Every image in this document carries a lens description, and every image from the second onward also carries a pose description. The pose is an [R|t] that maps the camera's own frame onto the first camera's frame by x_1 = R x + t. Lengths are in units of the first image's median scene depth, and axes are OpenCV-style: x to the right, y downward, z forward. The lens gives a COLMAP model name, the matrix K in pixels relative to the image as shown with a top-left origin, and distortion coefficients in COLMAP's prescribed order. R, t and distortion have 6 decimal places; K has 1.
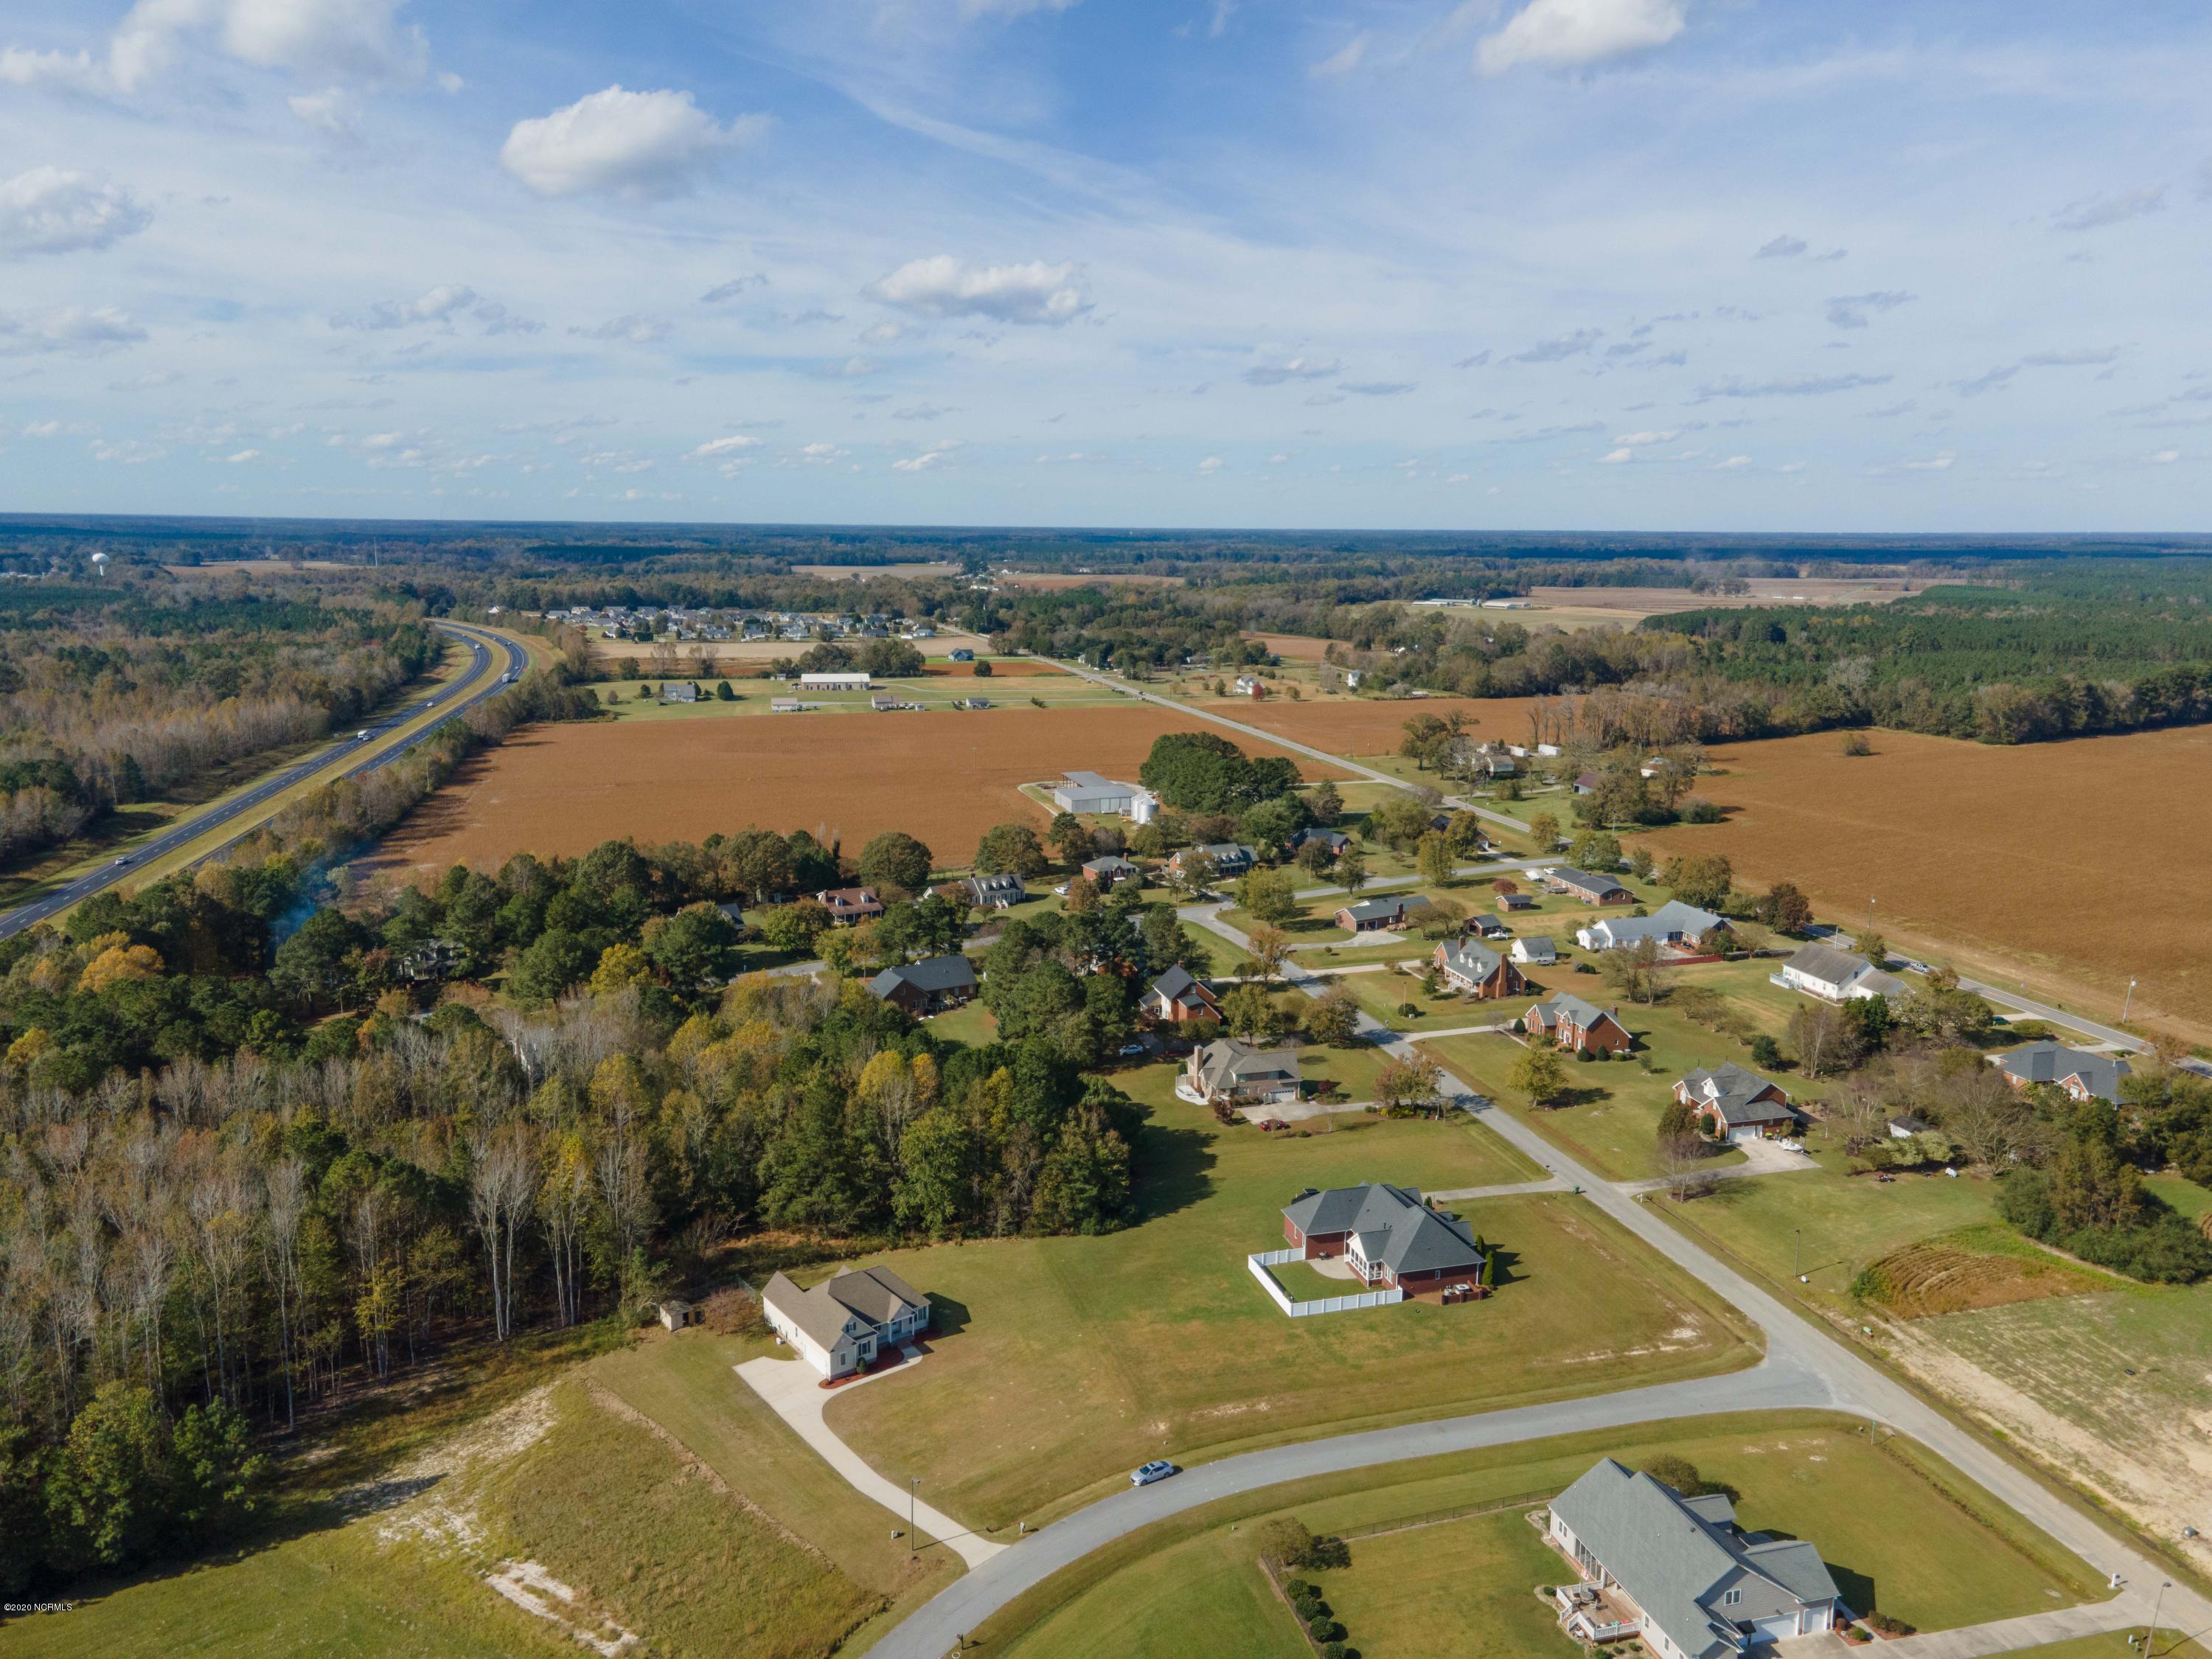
lens RADIAL K [[1606.3, 0, 1106.0], [0, 1606.3, 829.5], [0, 0, 1]] dist [0.019260, 0.055433]
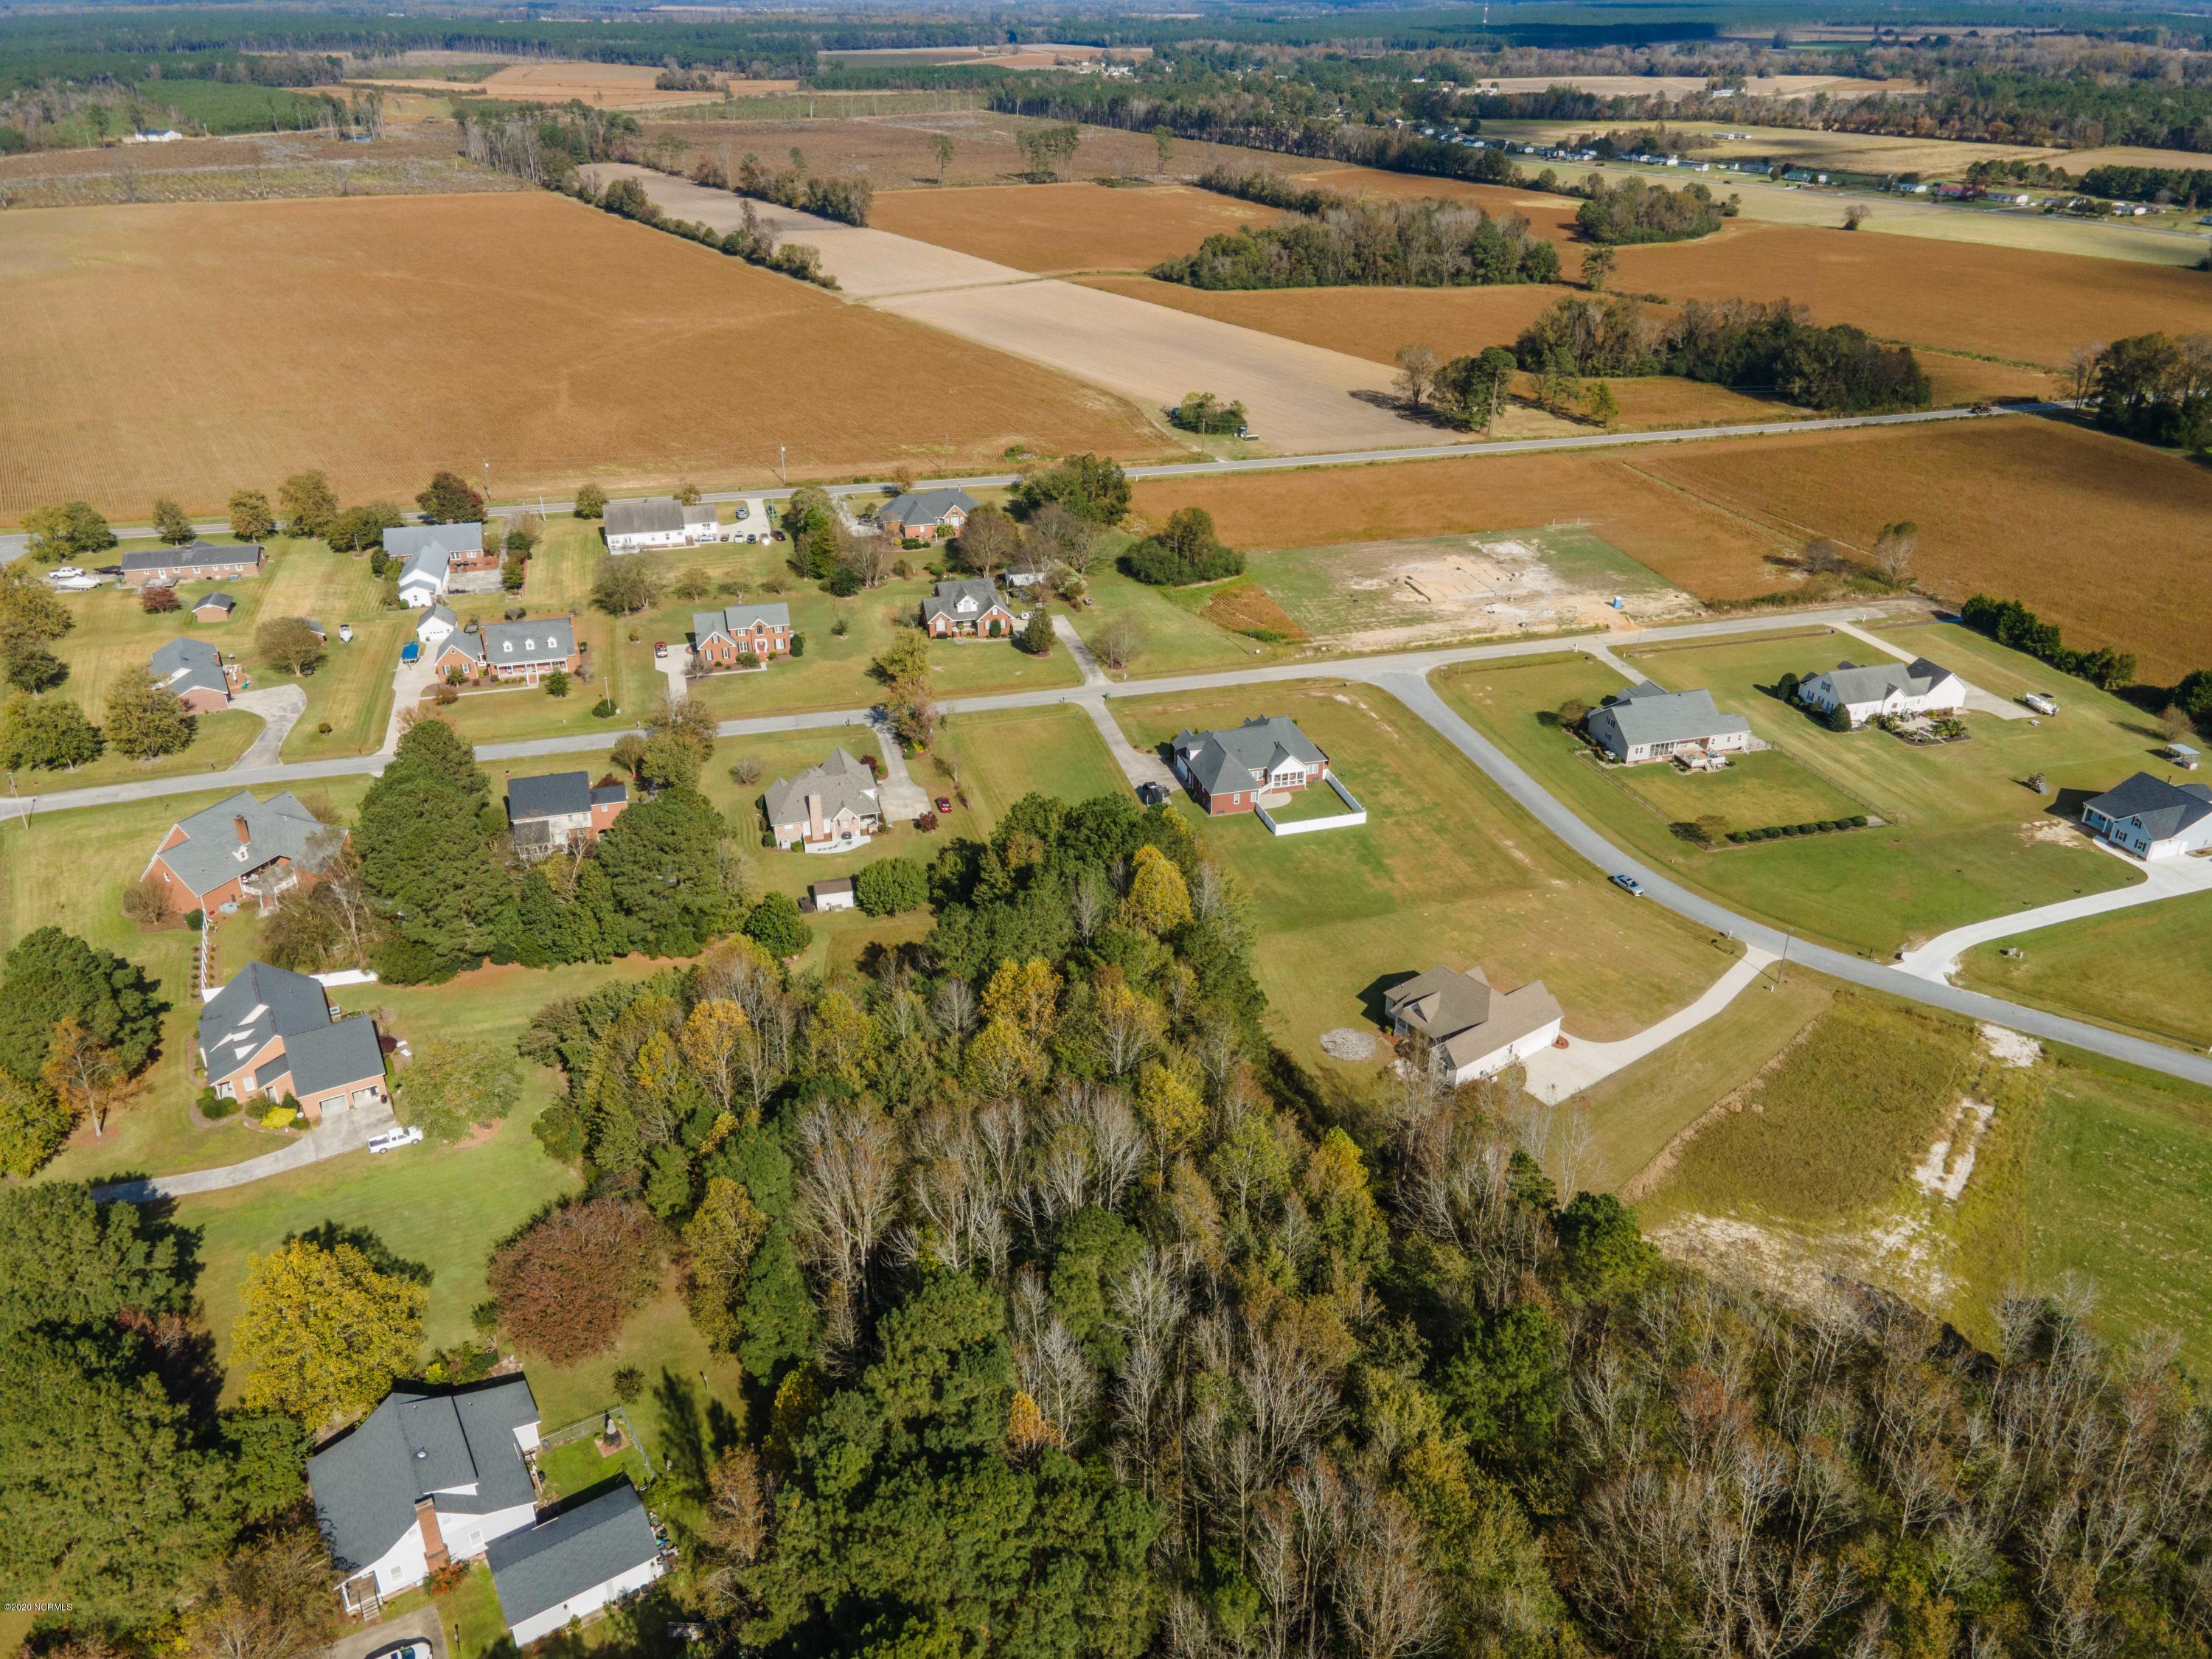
lens RADIAL K [[1598.9, 0, 1103.2], [0, 1598.9, 836.5], [0, 0, 1]] dist [0.038398, 0.008334]
pose [[0.012137, -0.475590, 0.879583, -0.832497], [0.189286, 0.864836, 0.465005, -0.246066], [-0.981847, 0.160849, 0.100519, 0.957770]]
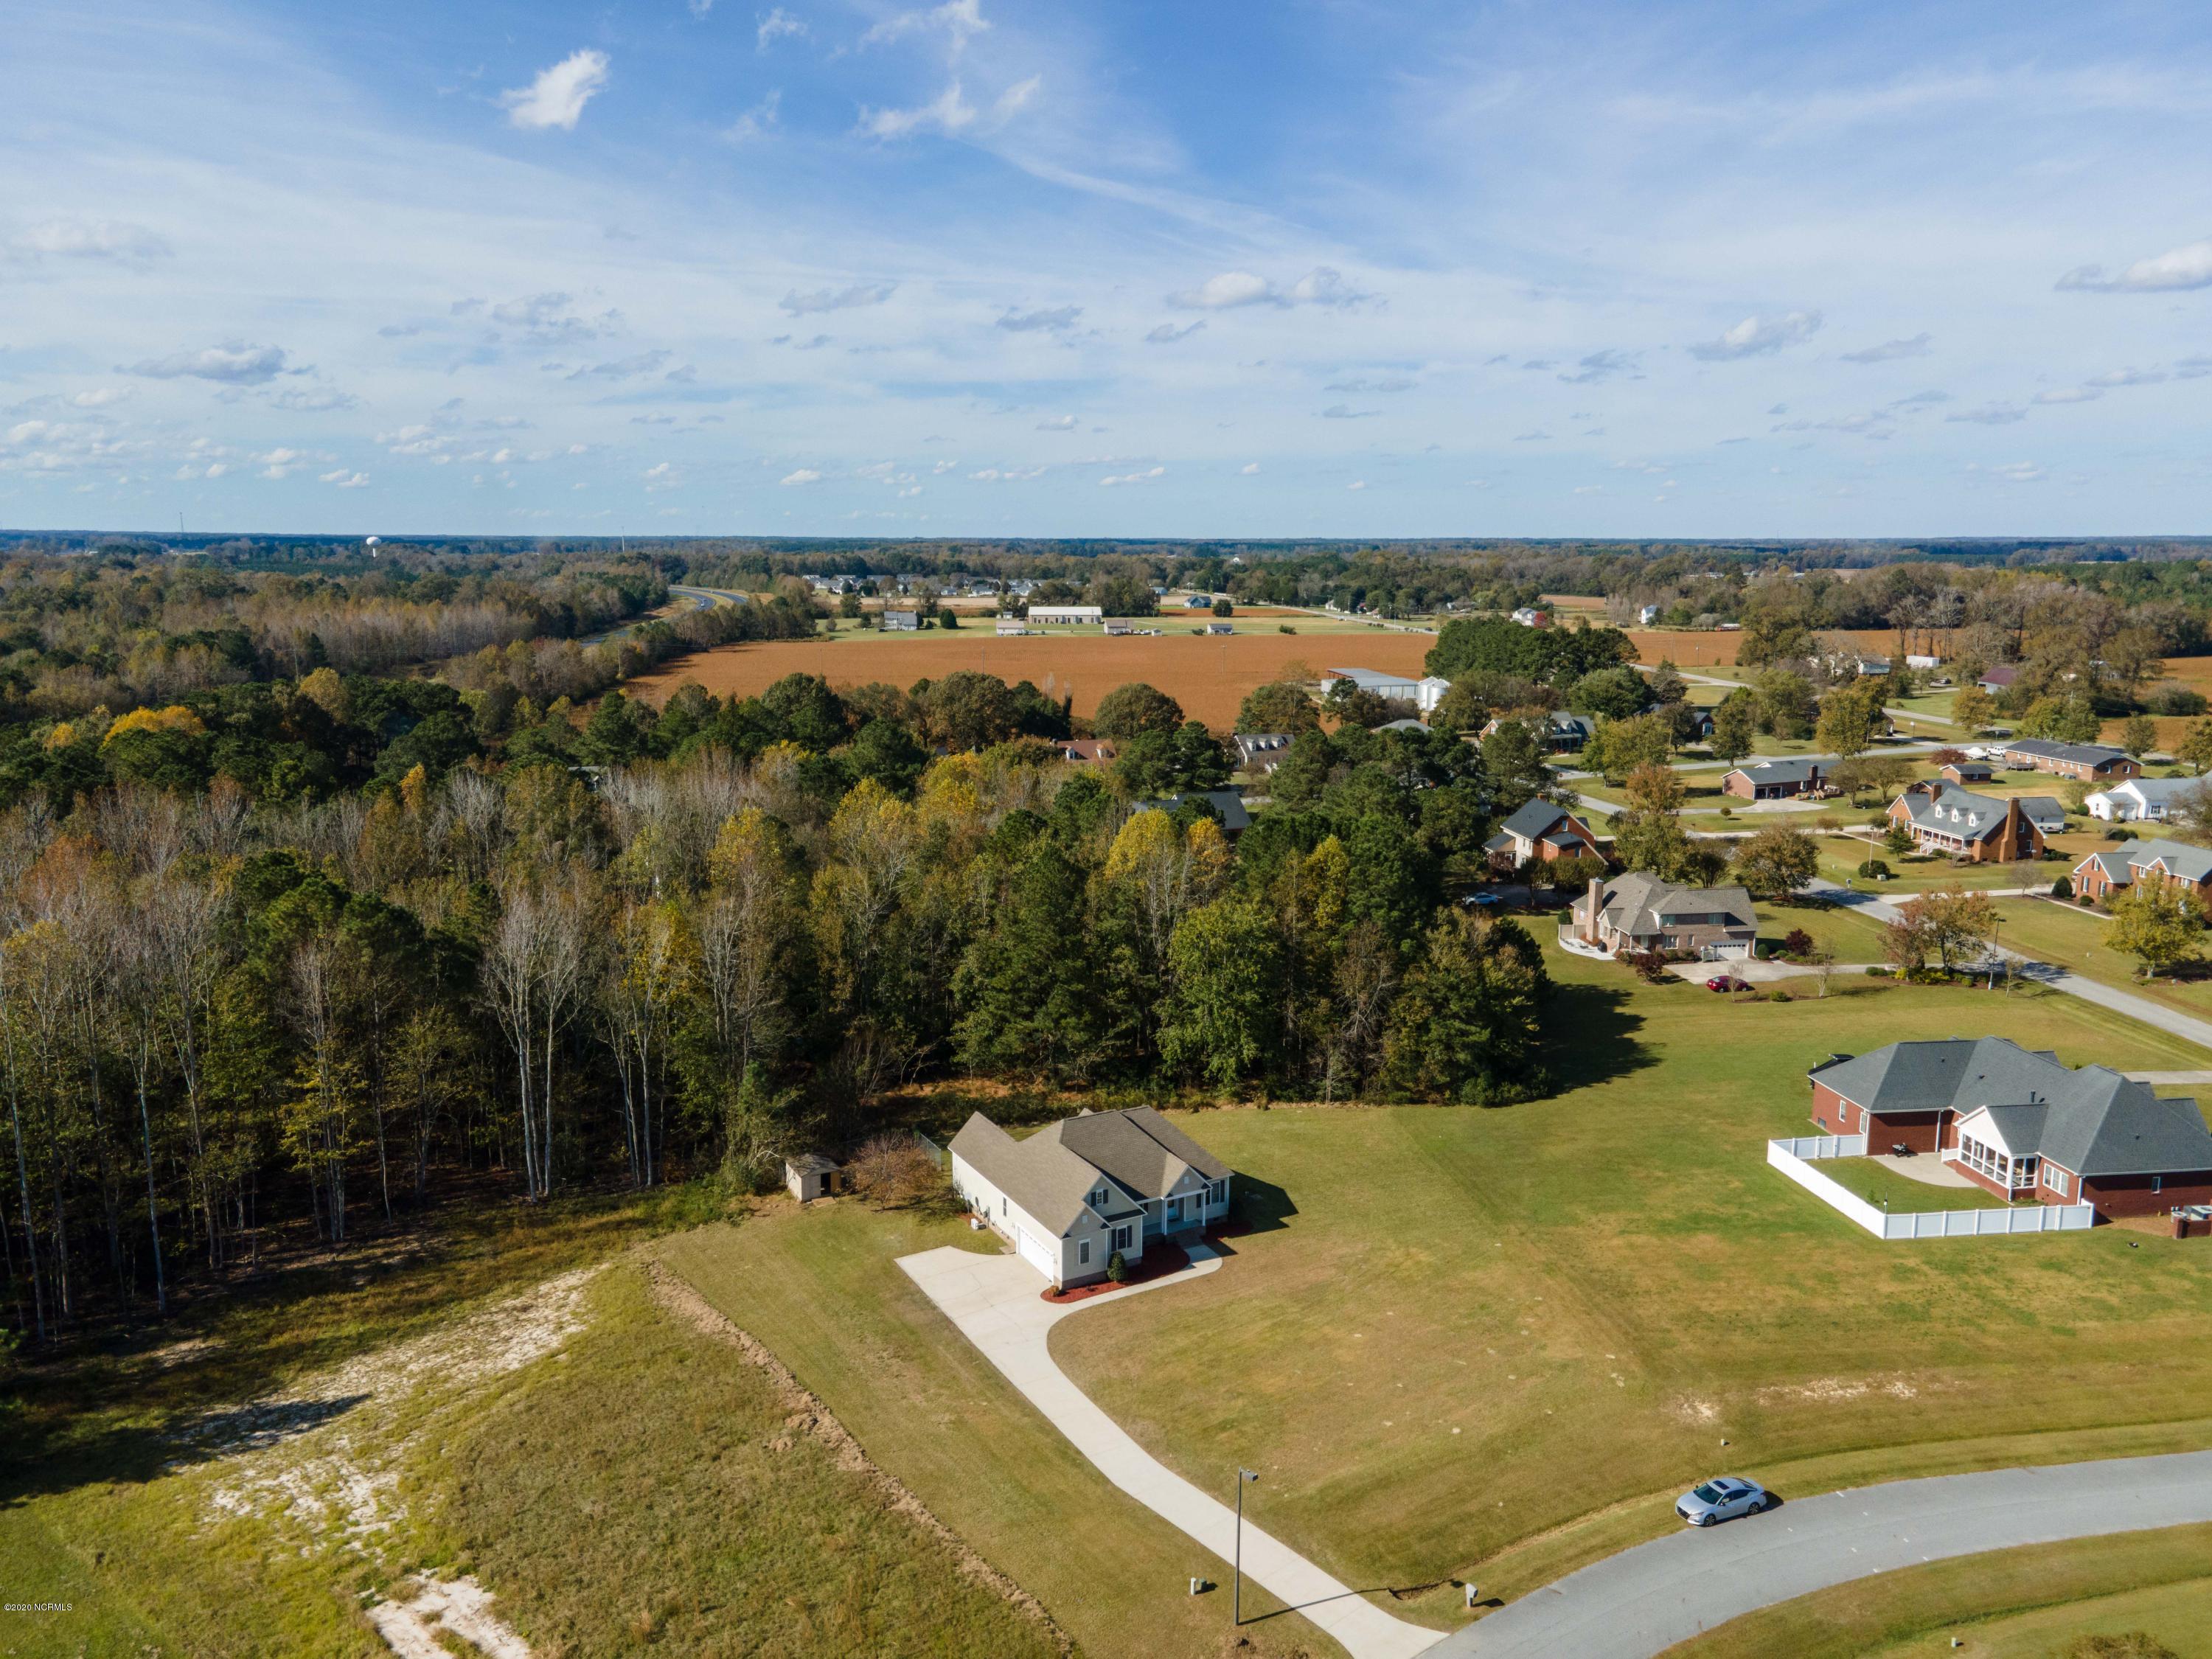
lens RADIAL K [[1607.9, 0, 1108.4], [0, 1607.9, 826.2], [0, 0, 1]] dist [0.027553, 0.034233]
pose [[0.990651, 0.018199, -0.135202, -0.067510], [-0.019752, 0.999753, -0.010152, 0.153594], [0.134983, 0.012728, 0.990766, 0.367086]]
